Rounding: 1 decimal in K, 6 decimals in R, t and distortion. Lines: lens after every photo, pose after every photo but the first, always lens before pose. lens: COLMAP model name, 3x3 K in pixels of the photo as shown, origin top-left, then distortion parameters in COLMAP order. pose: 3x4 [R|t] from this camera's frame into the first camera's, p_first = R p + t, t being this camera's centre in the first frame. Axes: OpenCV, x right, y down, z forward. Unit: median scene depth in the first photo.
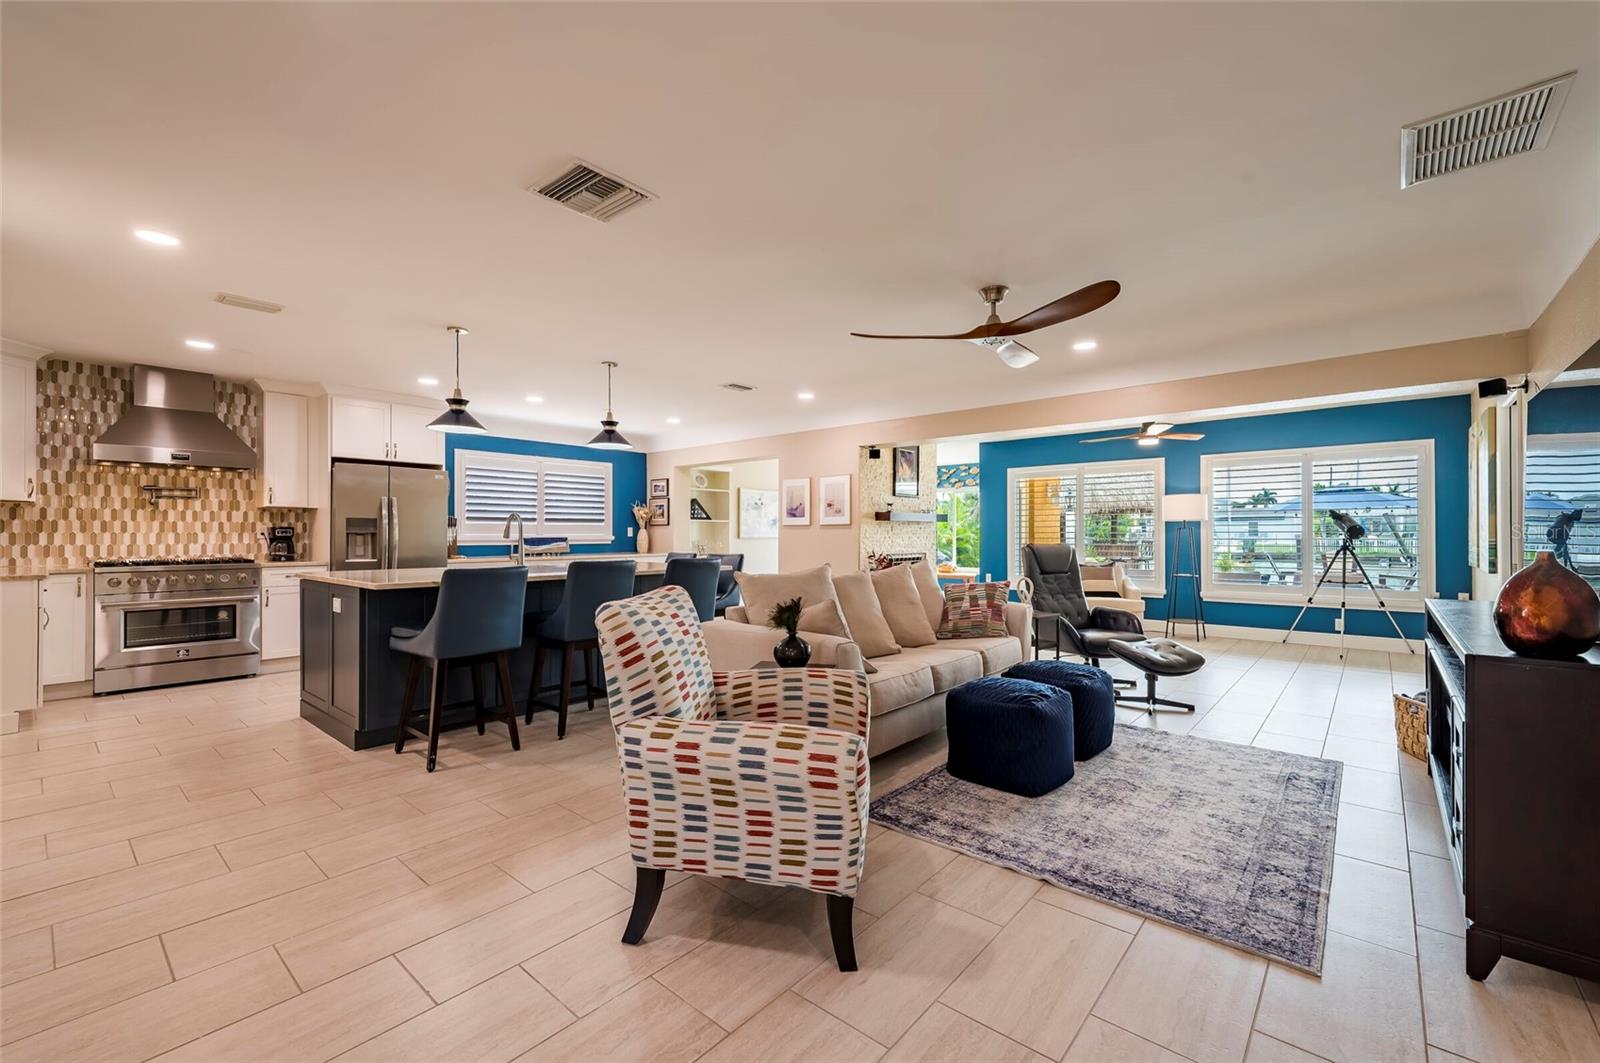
lens RADIAL K [[672.6, 0, 802.8], [0, 672.6, 531.9], [0, 0, 1]] dist [0.004771, -0.000301]
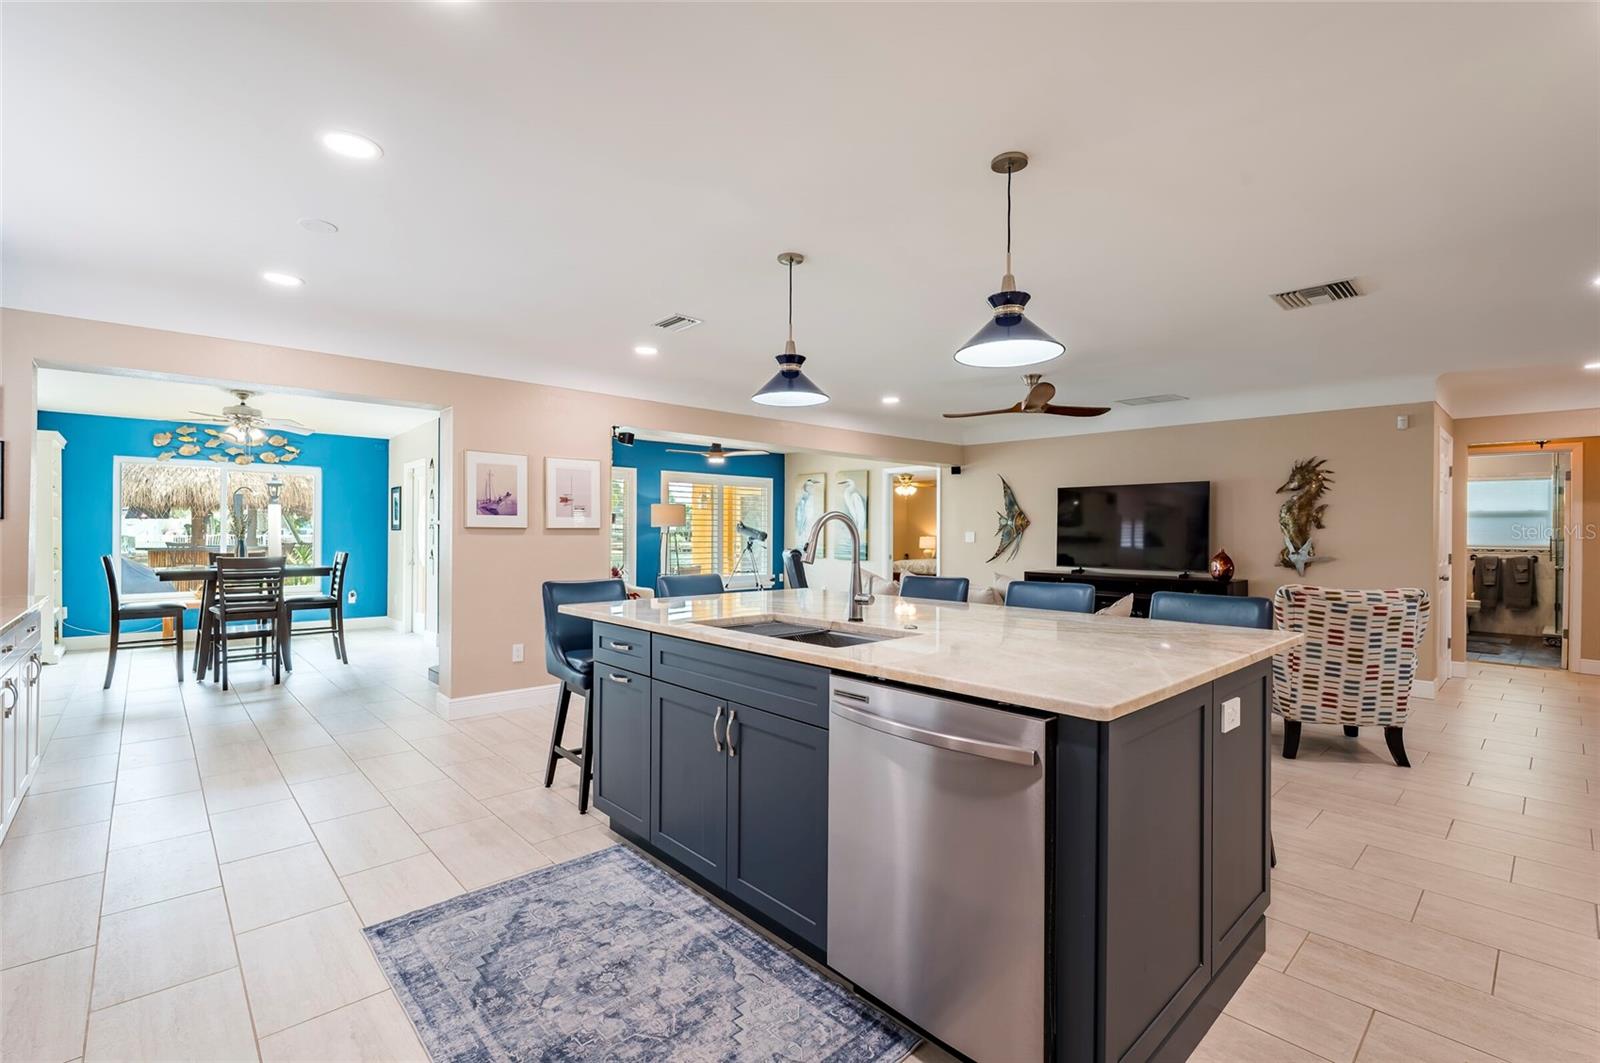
lens RADIAL K [[700.7, 0, 801.9], [0, 700.7, 531.1], [0, 0, 1]] dist [0.002134, -0.006096]
pose [[0.111705, 0.003029, 0.993737, -0.853187], [-0.009808, 0.999950, -0.001946, -0.010571], [-0.993693, -0.009529, 0.111729, 0.881677]]
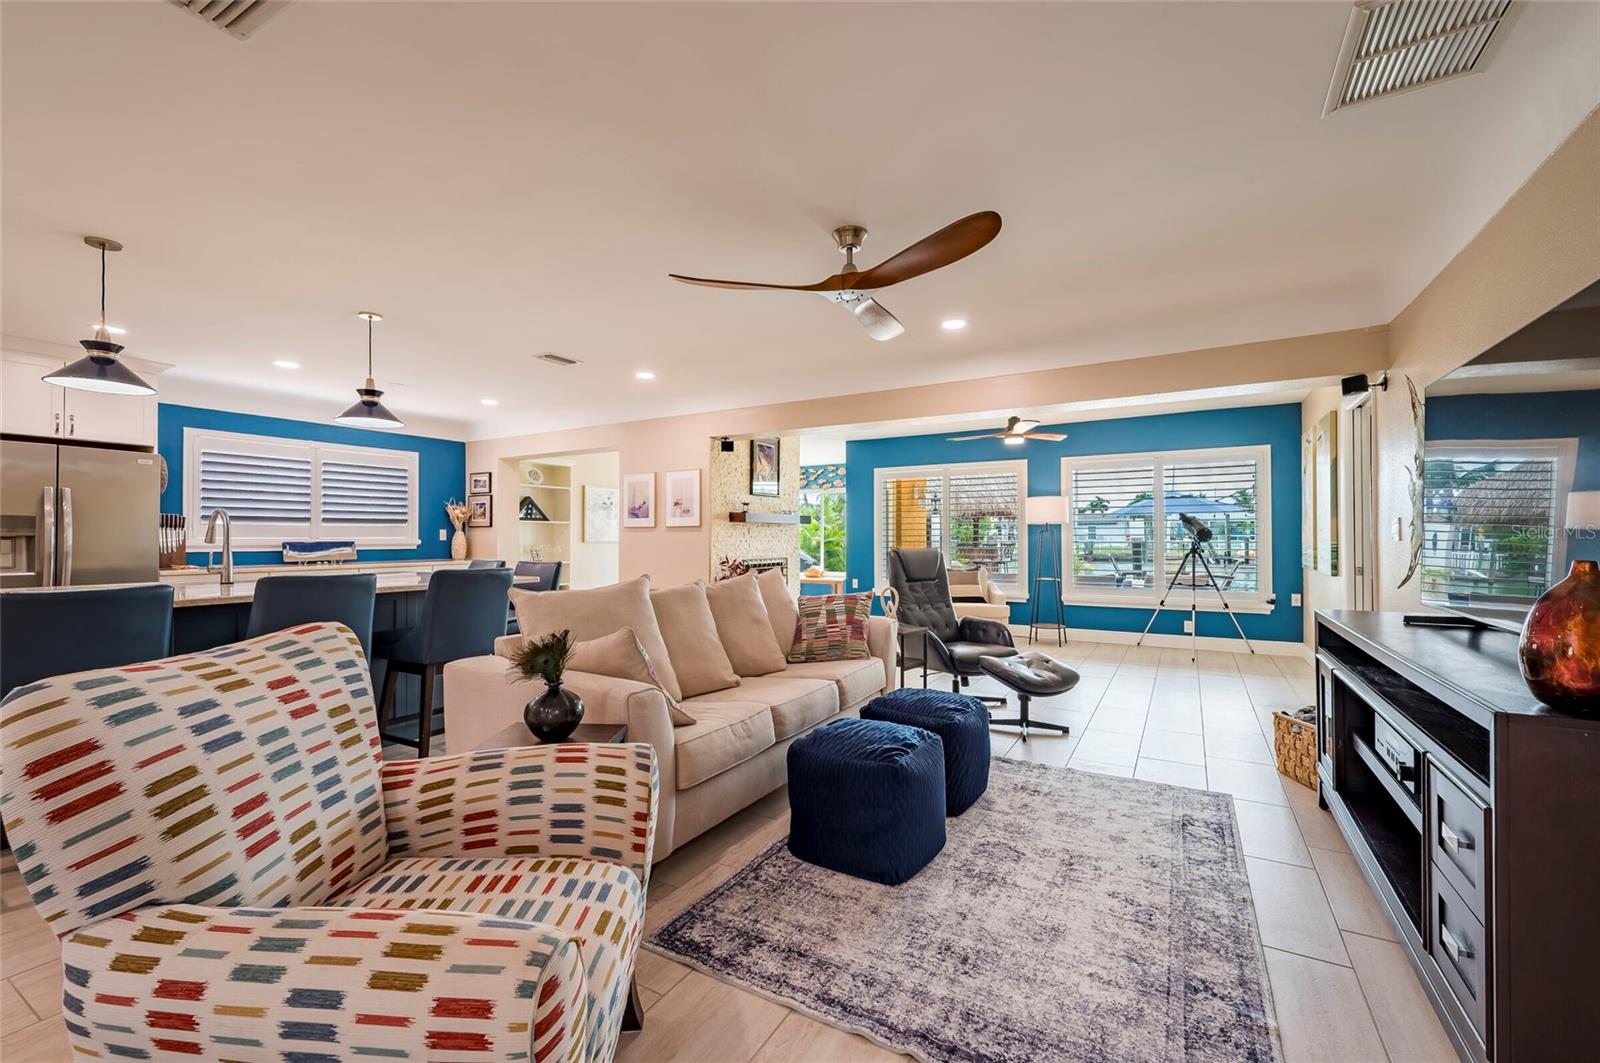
lens RADIAL K [[668.2, 0, 805.0], [0, 668.2, 531.7], [0, 0, 1]] dist [0.001473, -0.000166]
pose [[0.982645, 0.001214, 0.185491, 0.056309], [-0.000276, 0.999987, -0.005082, 0.000617], [-0.185495, 0.004942, 0.982633, 0.153861]]
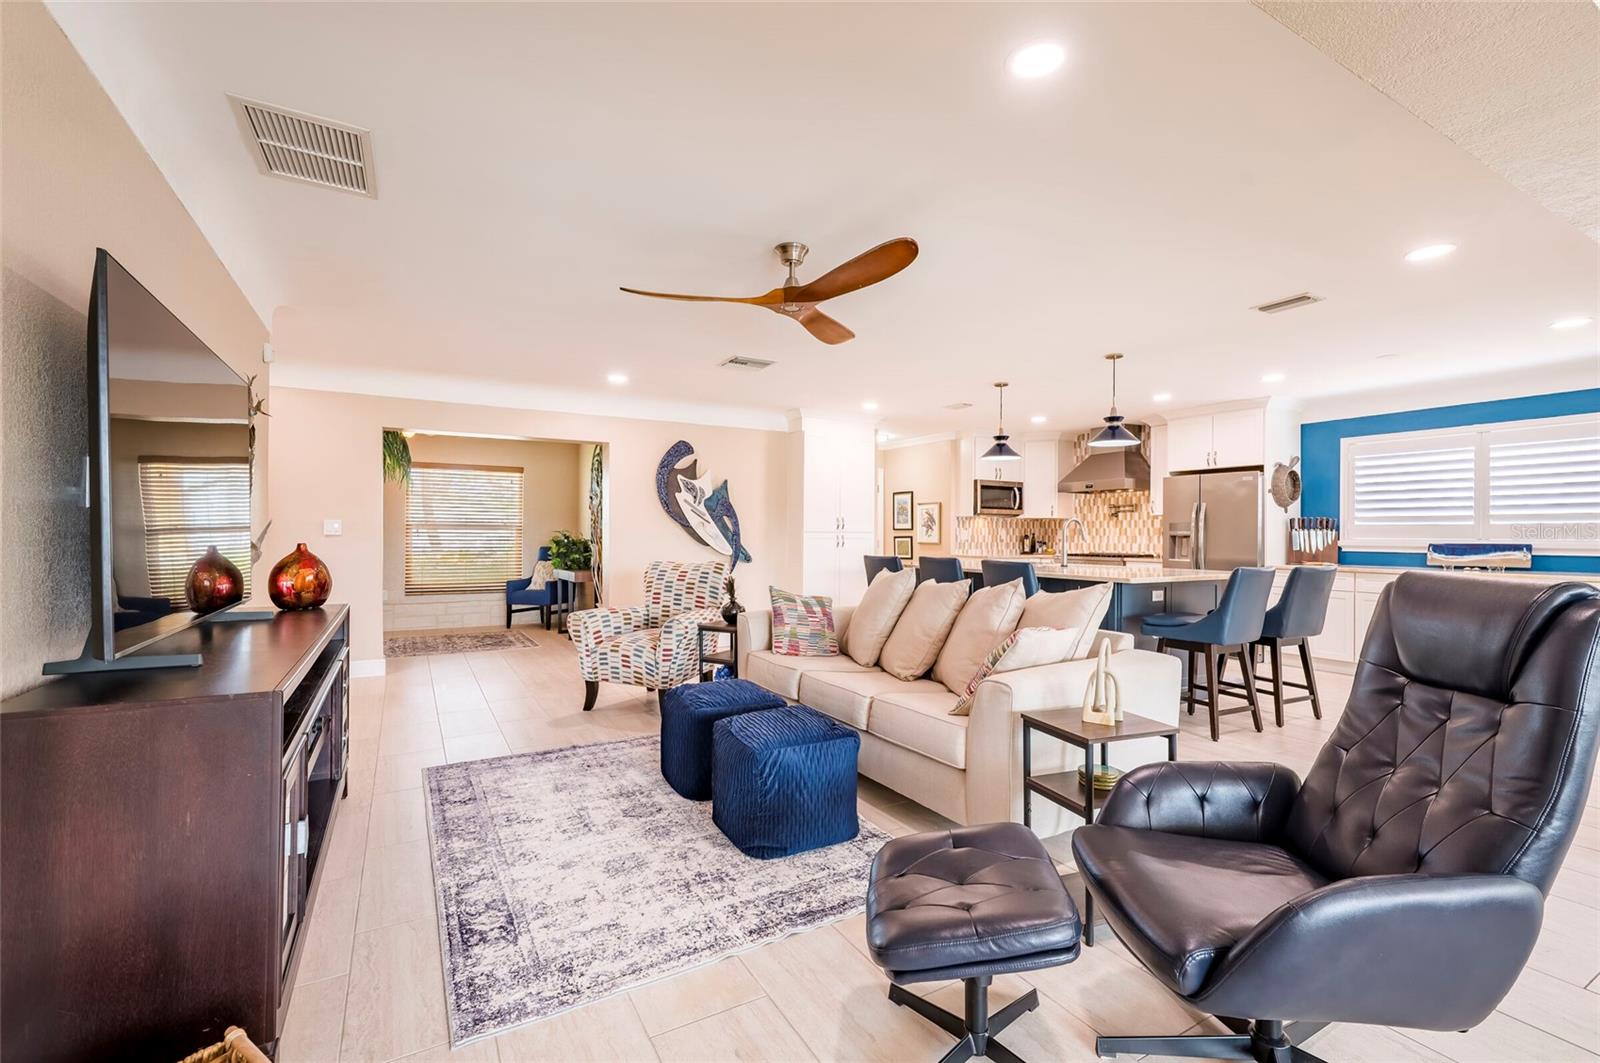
lens RADIAL K [[689.3, 0, 800.0], [0, 689.3, 531.5], [0, 0, 1]] dist [-0.002127, -0.000217]
pose [[-0.338625, -0.006378, -0.940900, 0.735727], [-0.002773, 0.999979, -0.005780, 0.003020], [0.940917, 0.000652, -0.338636, 0.875237]]
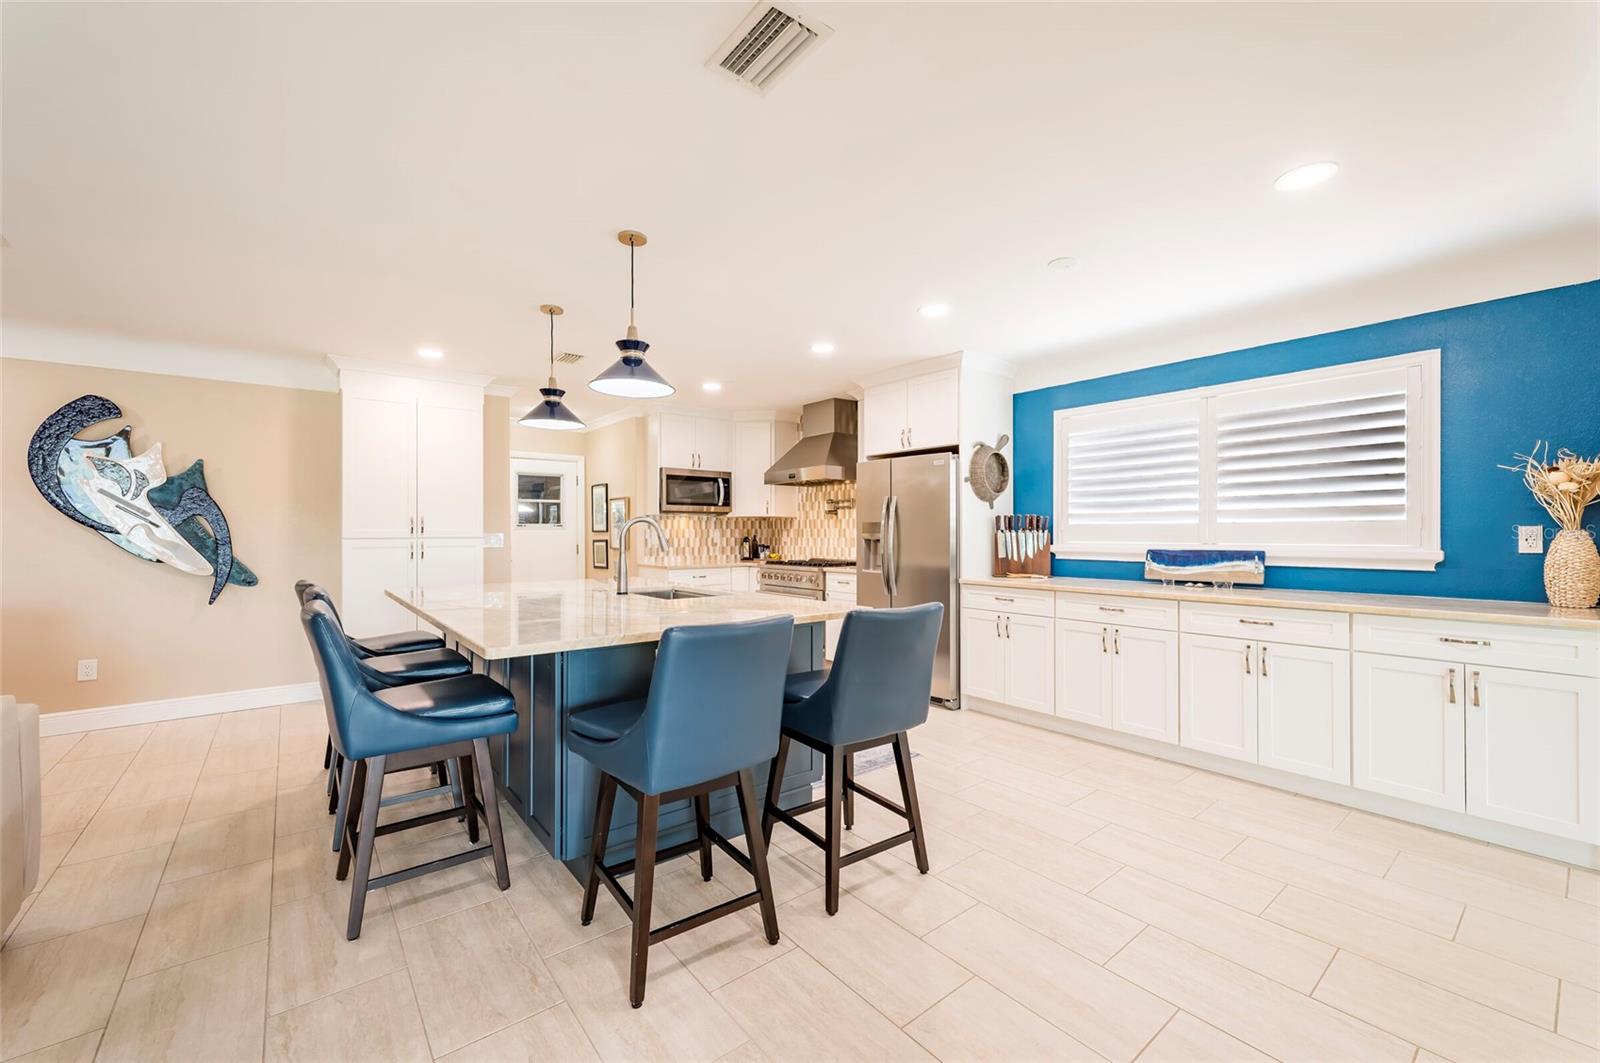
lens RADIAL K [[636.9, 0, 806.1], [0, 636.9, 531.2], [0, 0, 1]] dist [0.000051, -0.000118]
pose [[-0.181031, -0.000981, -0.983477, 0.187474], [0.005660, 0.999982, -0.002039, -0.008734], [0.983461, -0.005936, -0.181022, 1.180552]]
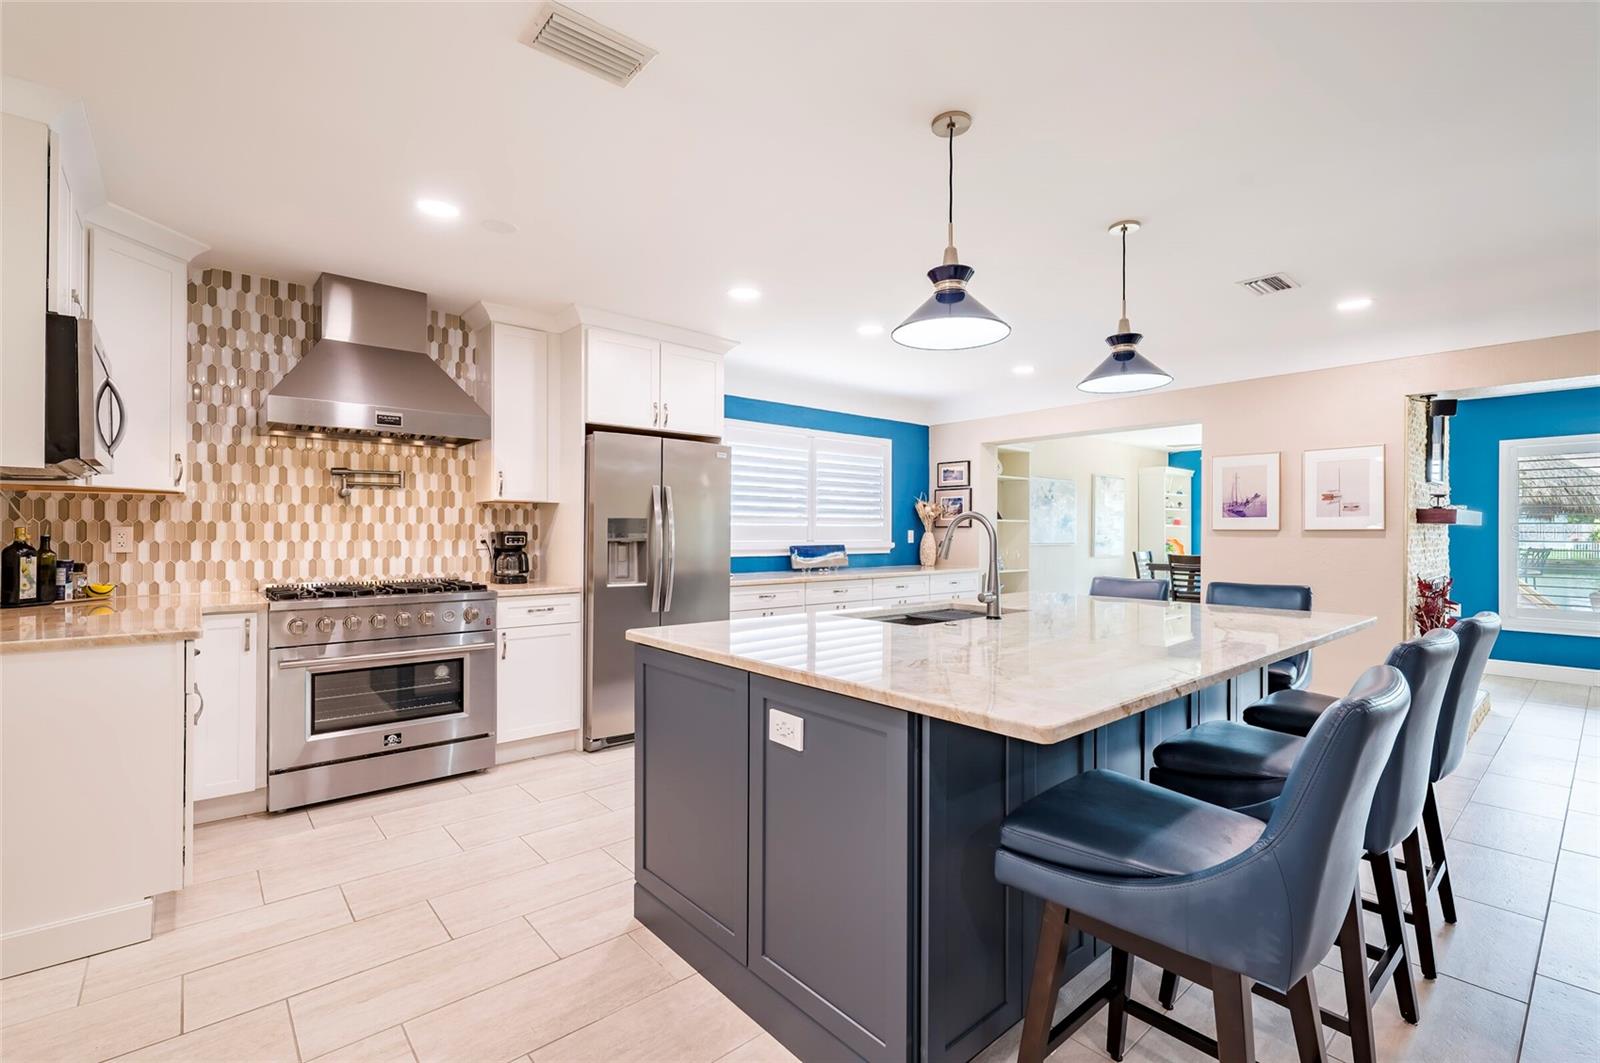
lens RADIAL K [[711.7, 0, 800.0], [0, 711.7, 531.5], [0, 0, 1]] dist [0.001826, -0.000009]
pose [[0.989139, 0.004361, -0.146918, -0.436134], [-0.003929, 0.999987, 0.003227, -0.011855], [0.146930, -0.002615, 0.989143, 0.395772]]
